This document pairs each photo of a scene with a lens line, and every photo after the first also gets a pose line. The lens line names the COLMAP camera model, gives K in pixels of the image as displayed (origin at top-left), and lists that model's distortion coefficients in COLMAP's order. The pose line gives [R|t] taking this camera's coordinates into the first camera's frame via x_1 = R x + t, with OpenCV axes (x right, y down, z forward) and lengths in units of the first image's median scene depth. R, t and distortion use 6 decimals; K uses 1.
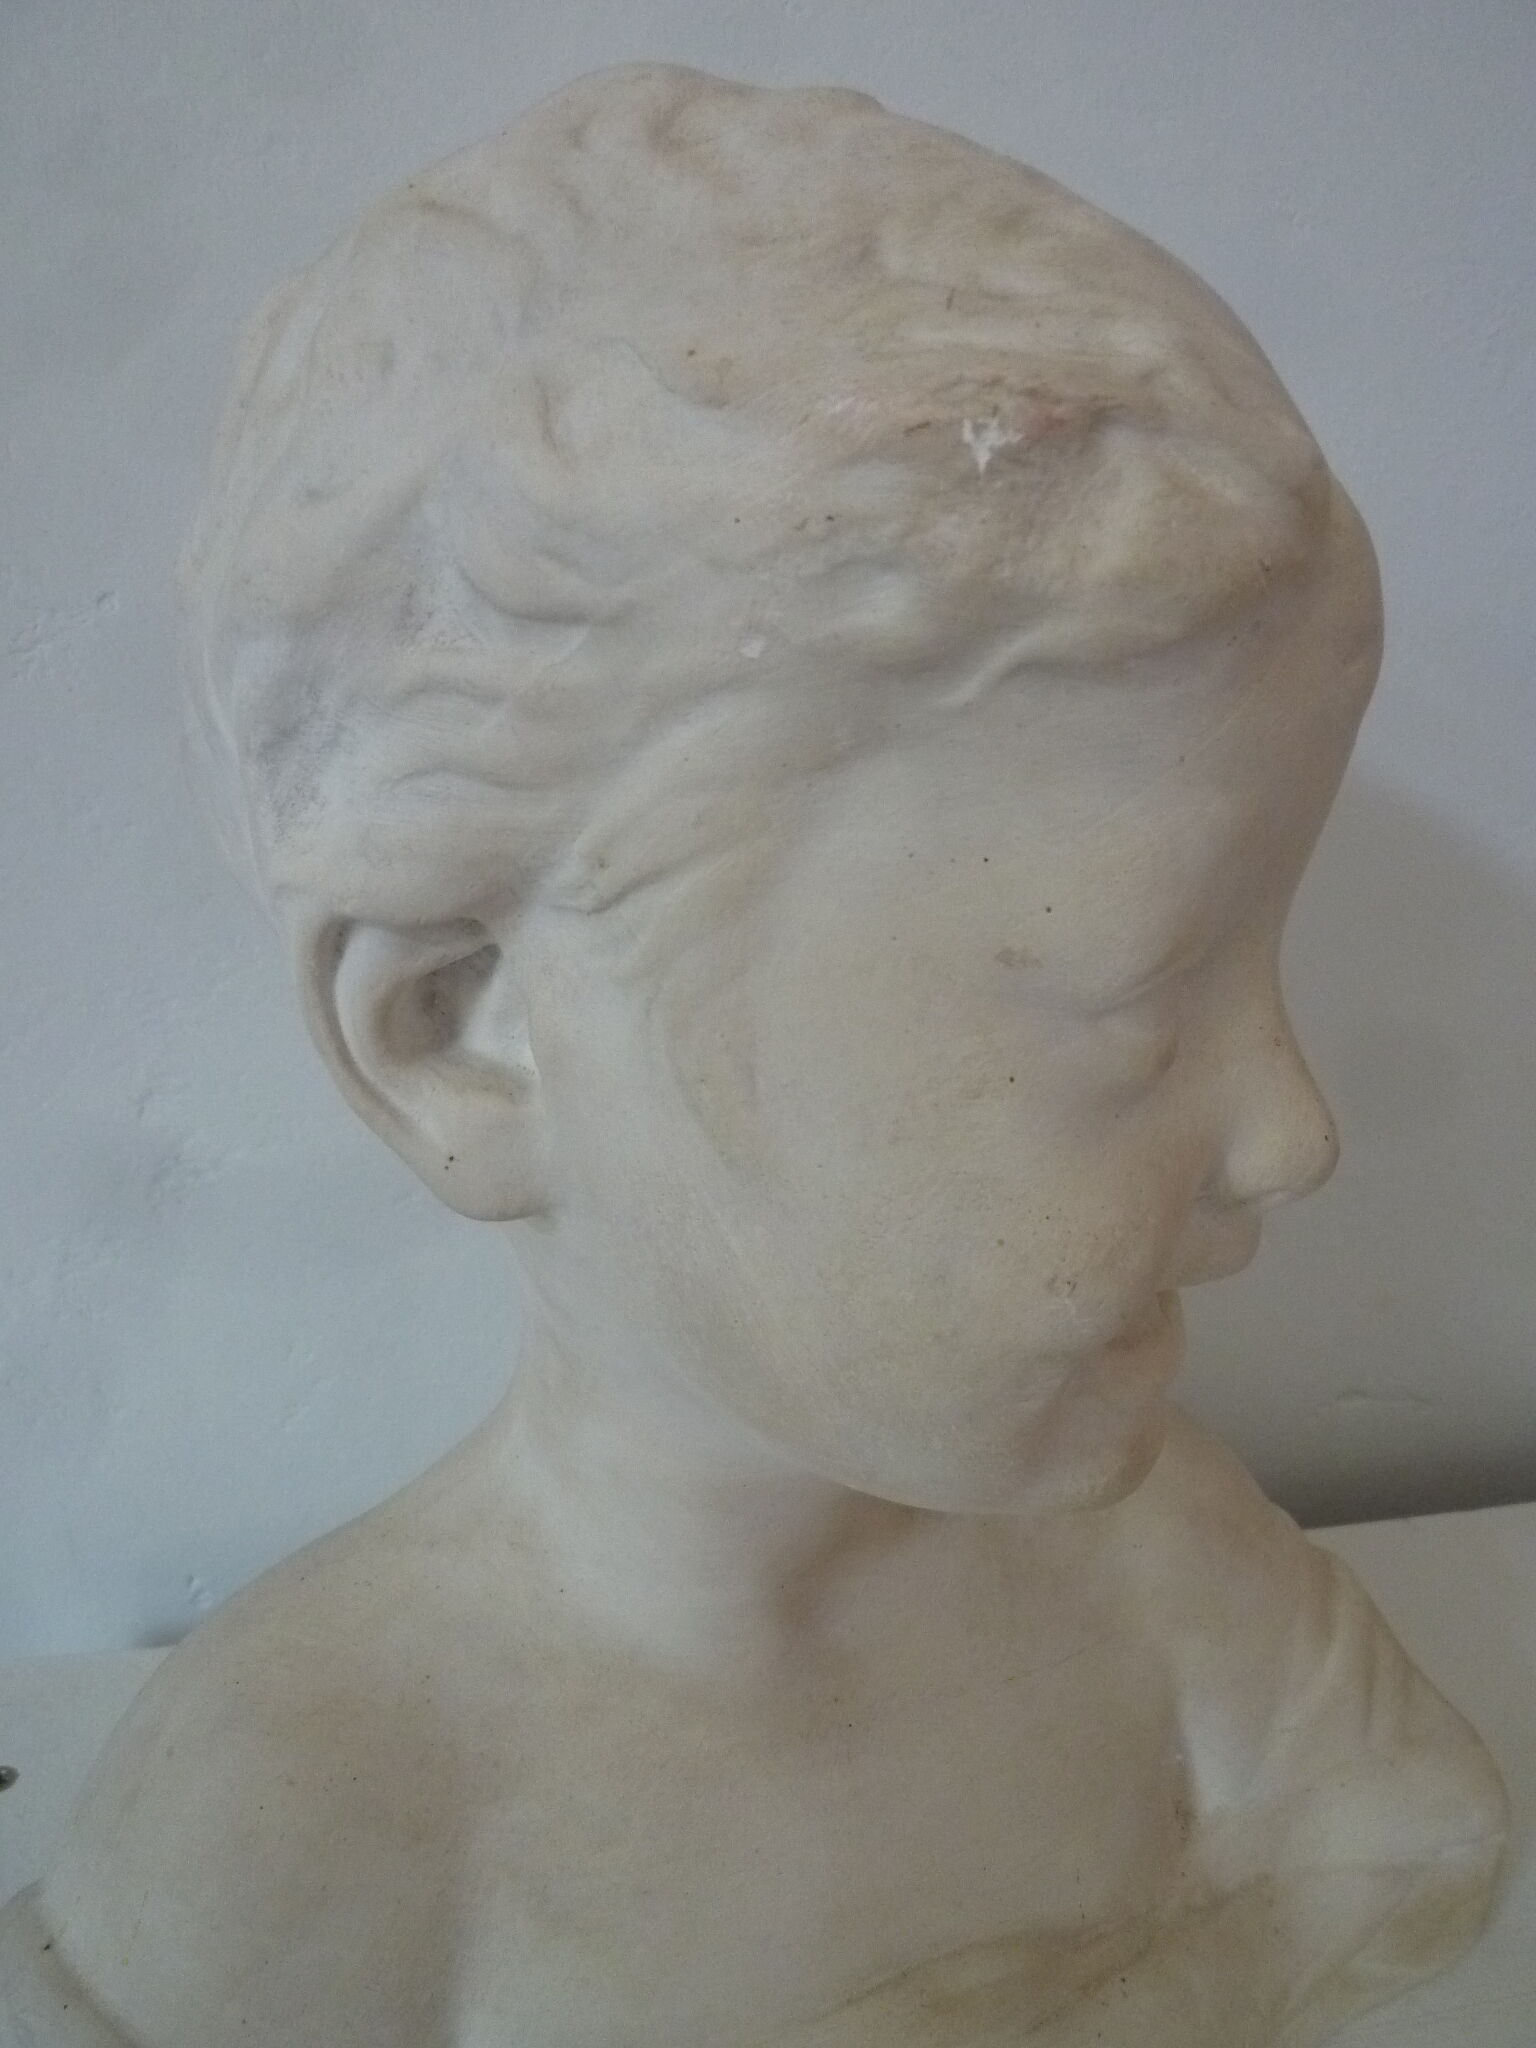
lens RADIAL K [[1521.8, 0, 768.0], [0, 1521.8, 1024.0], [0, 0, 1]] dist [-0.050568, 0.003337]
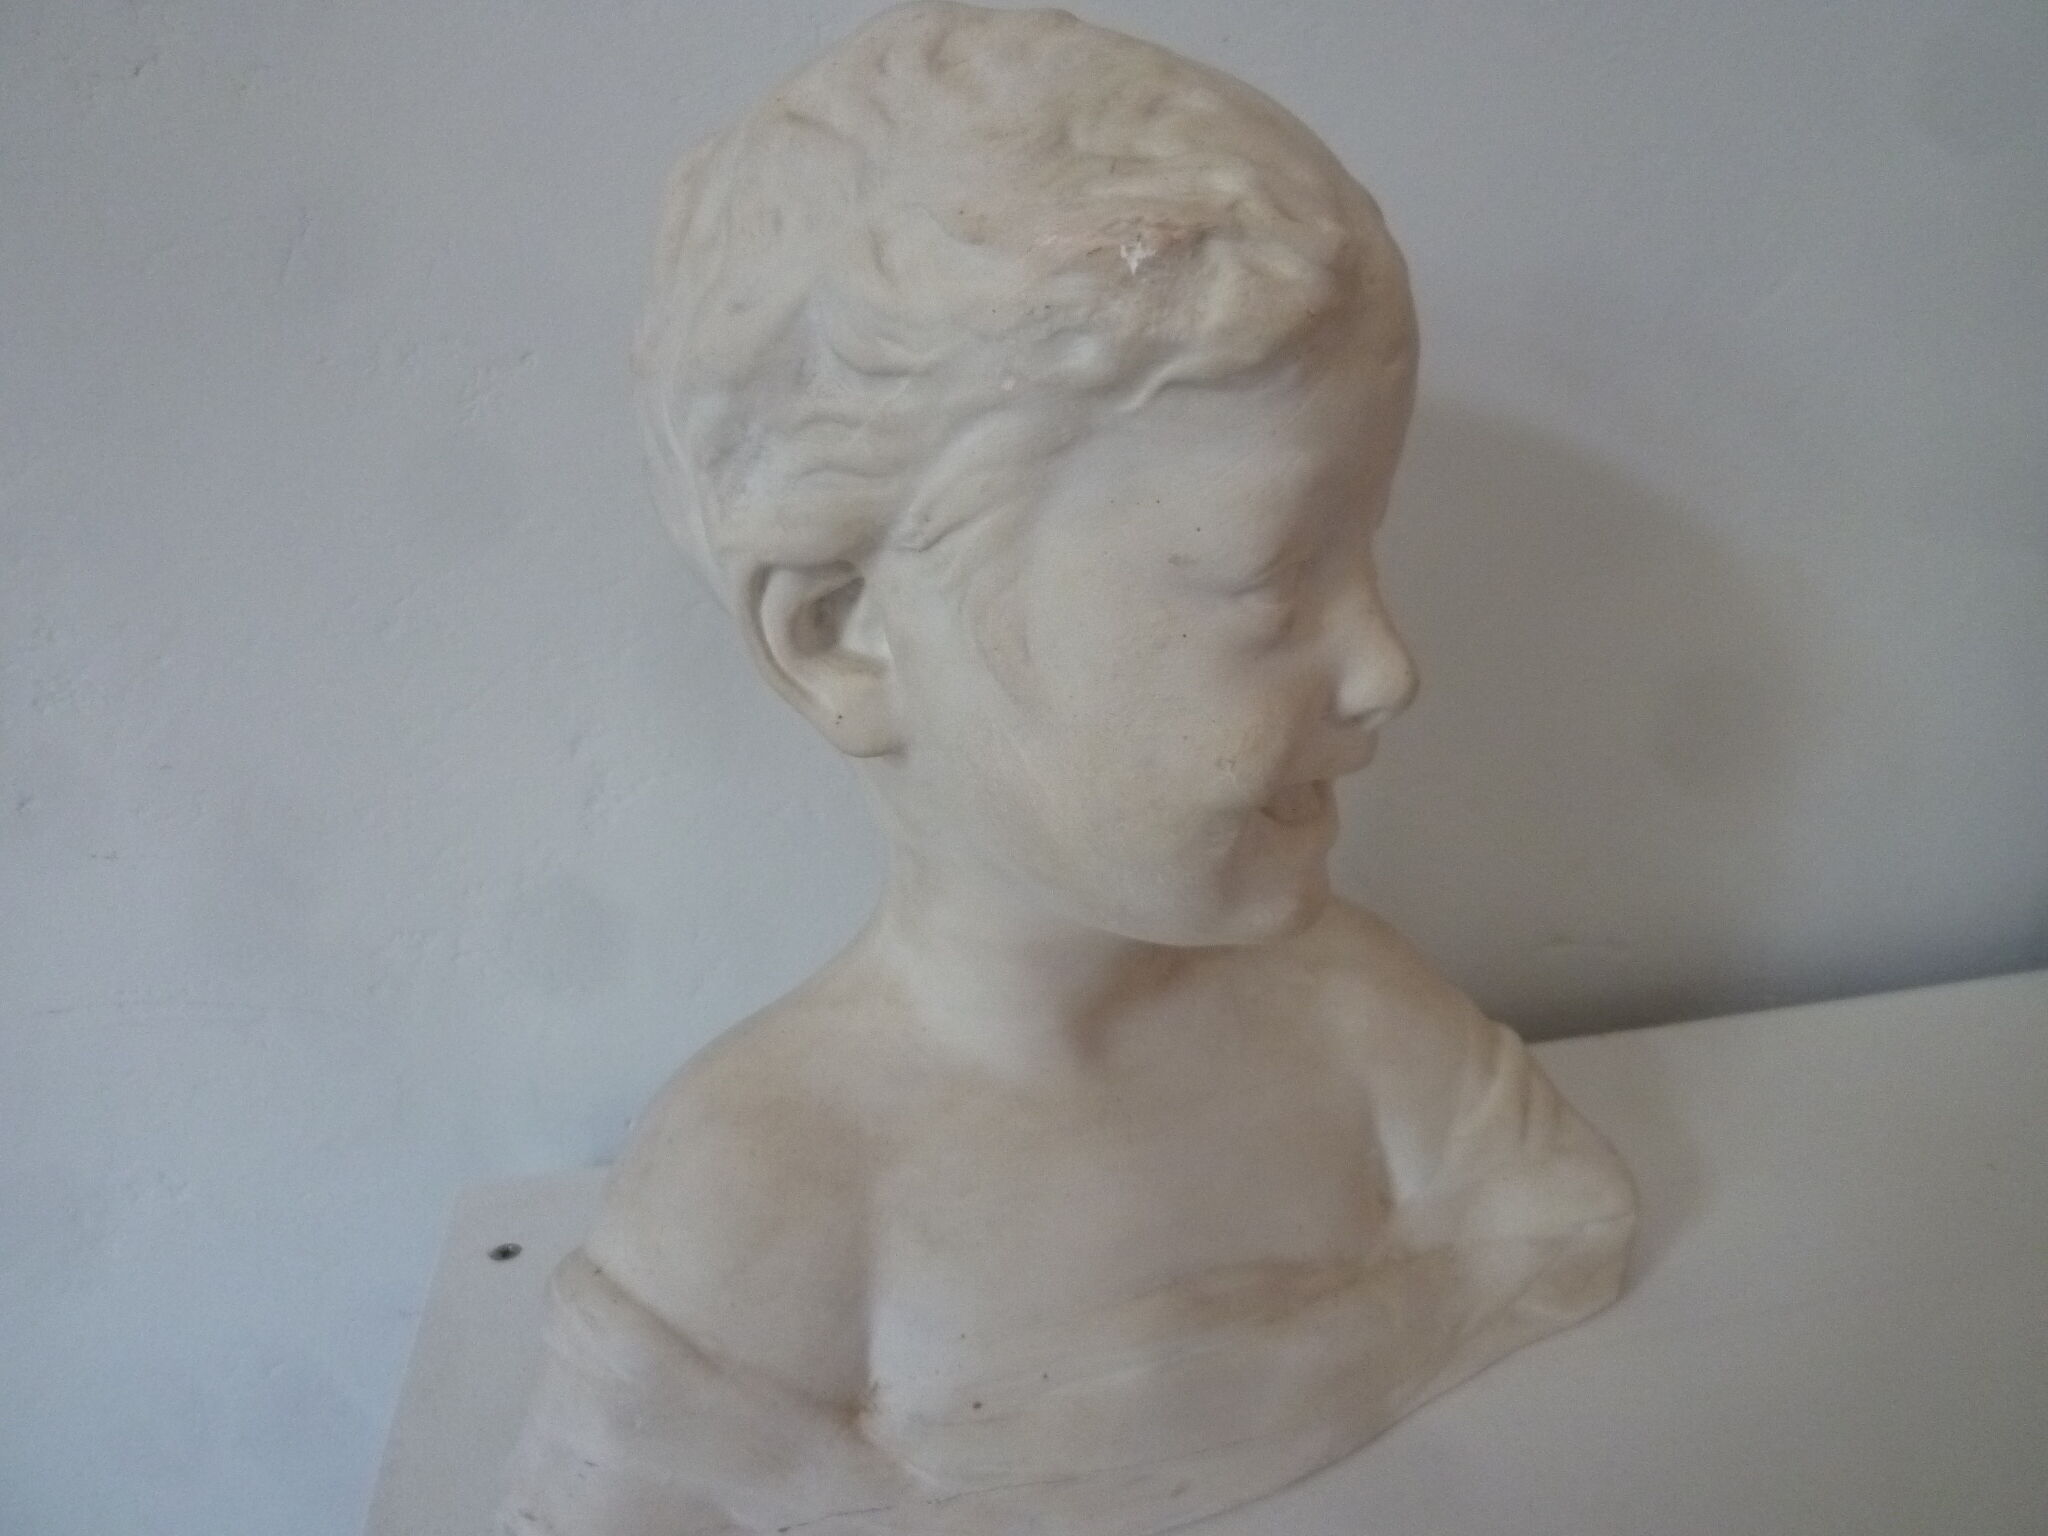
lens RADIAL K [[1521.8, 0, 1035.4], [0, 1521.8, 755.2], [0, 0, 1]] dist [-0.050568, 0.003337]
pose [[0.997773, -0.058842, -0.031397, 0.045634], [0.059720, 0.997828, 0.027801, 0.111453], [0.029692, -0.029614, 0.999120, -0.652279]]
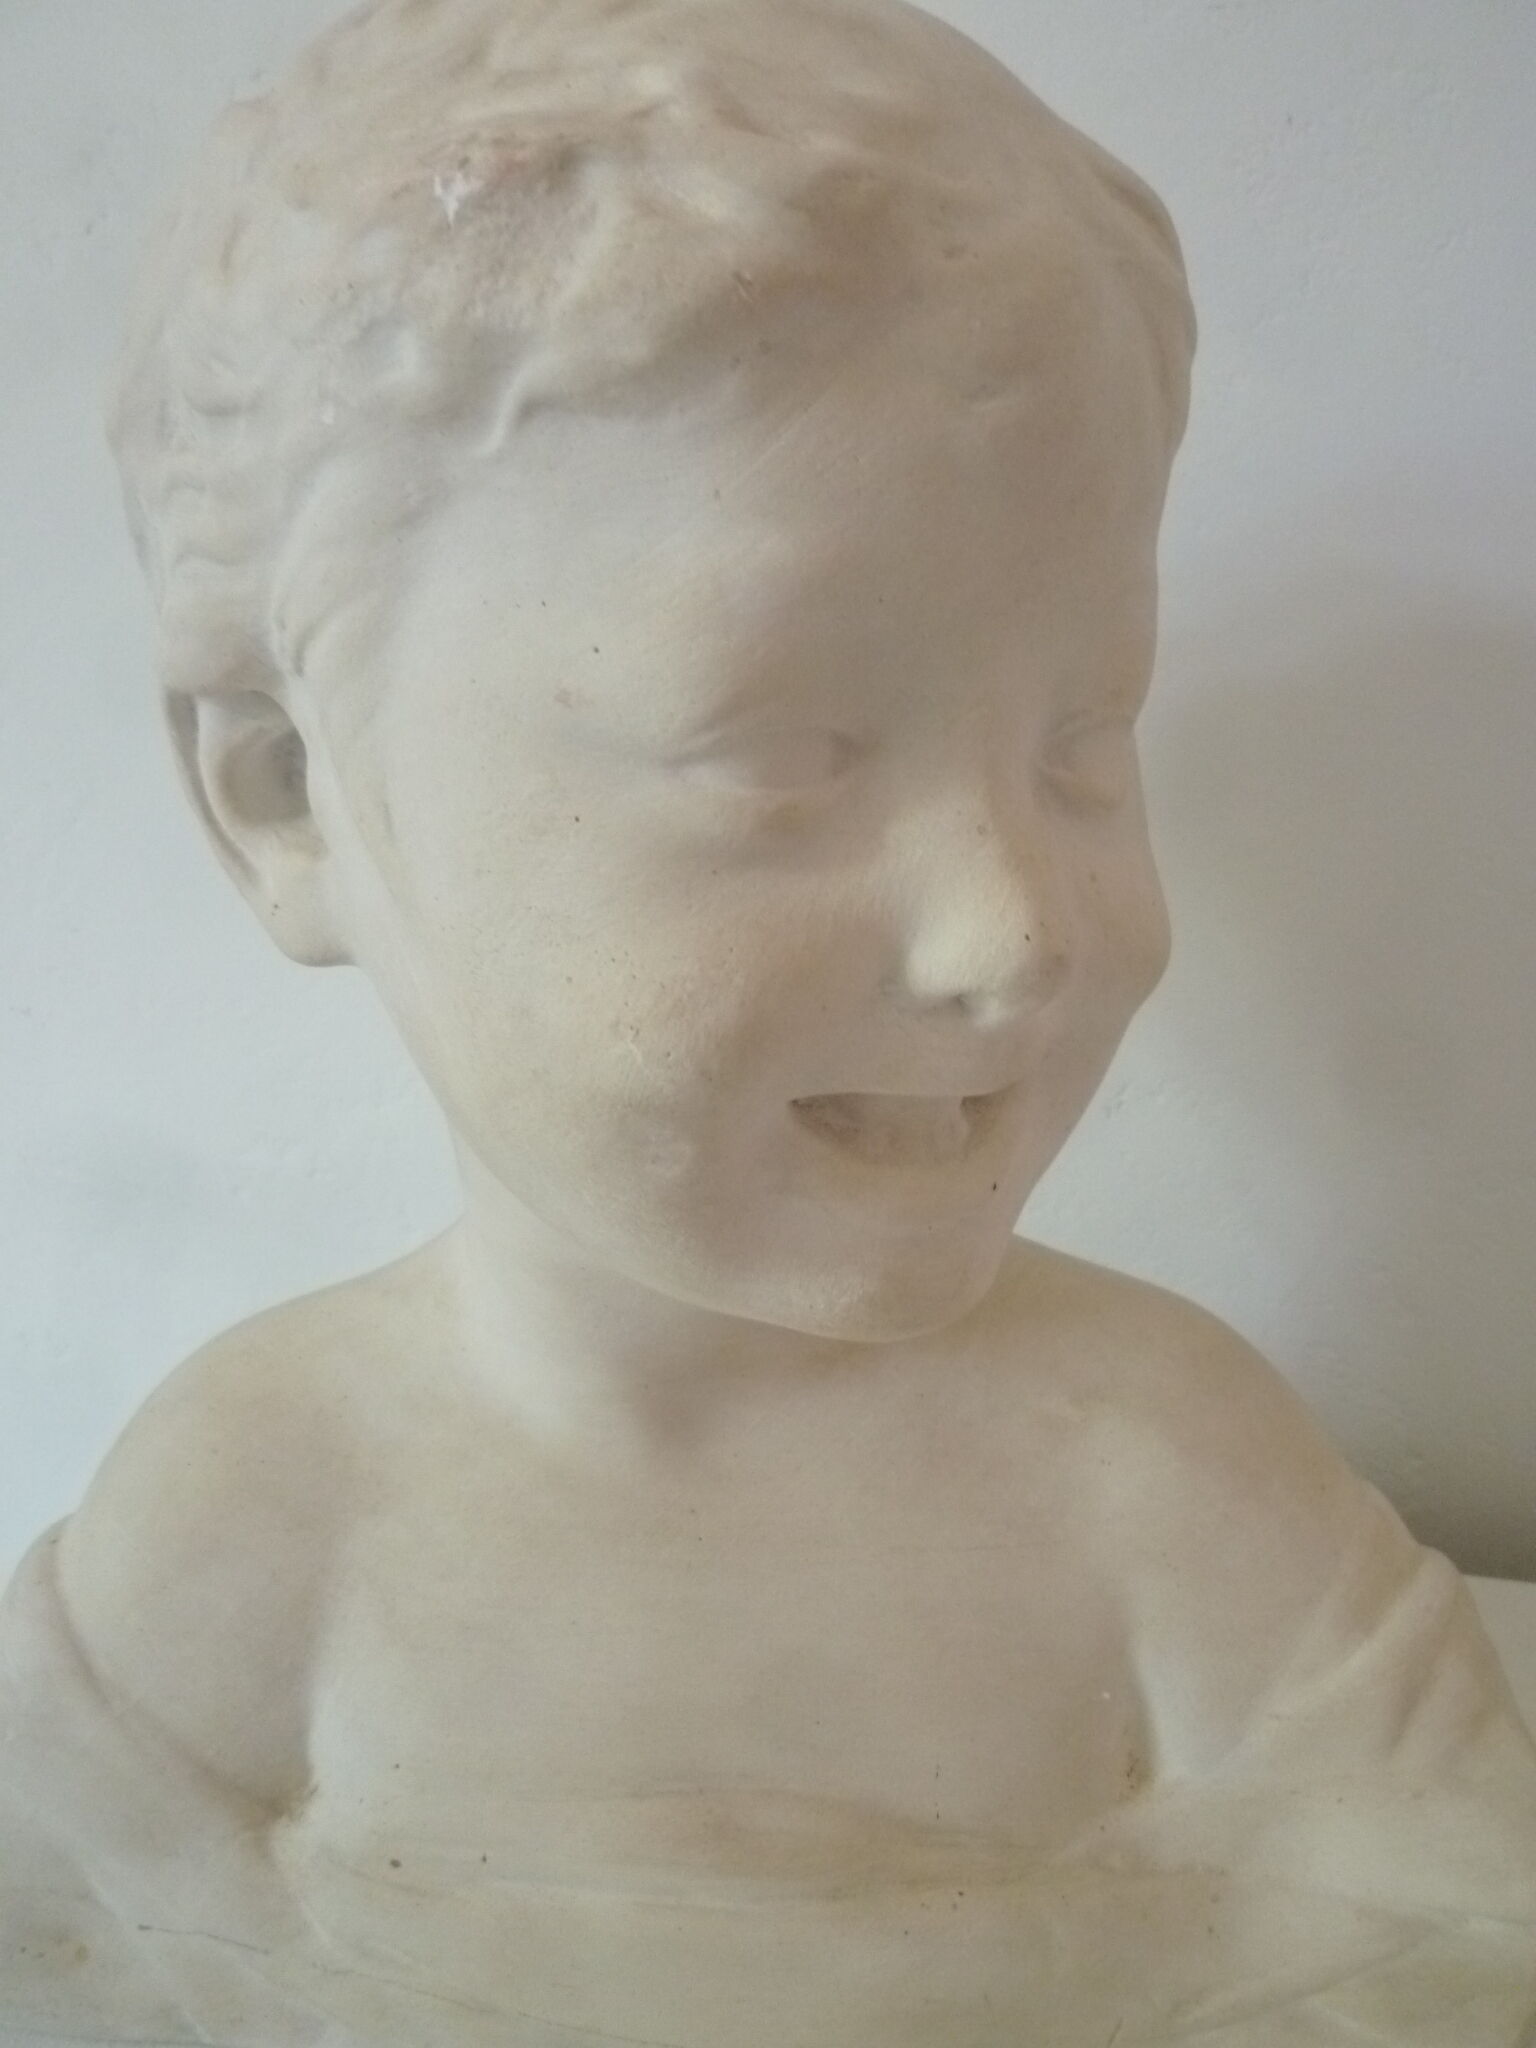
lens RADIAL K [[1521.8, 0, 768.0], [0, 1521.8, 1024.0], [0, 0, 1]] dist [-0.050568, 0.003337]
pose [[0.895431, 0.080437, -0.437873, 0.759061], [-0.087192, 0.996180, 0.004693, 0.162818], [0.436578, 0.033977, 0.899024, 0.131278]]
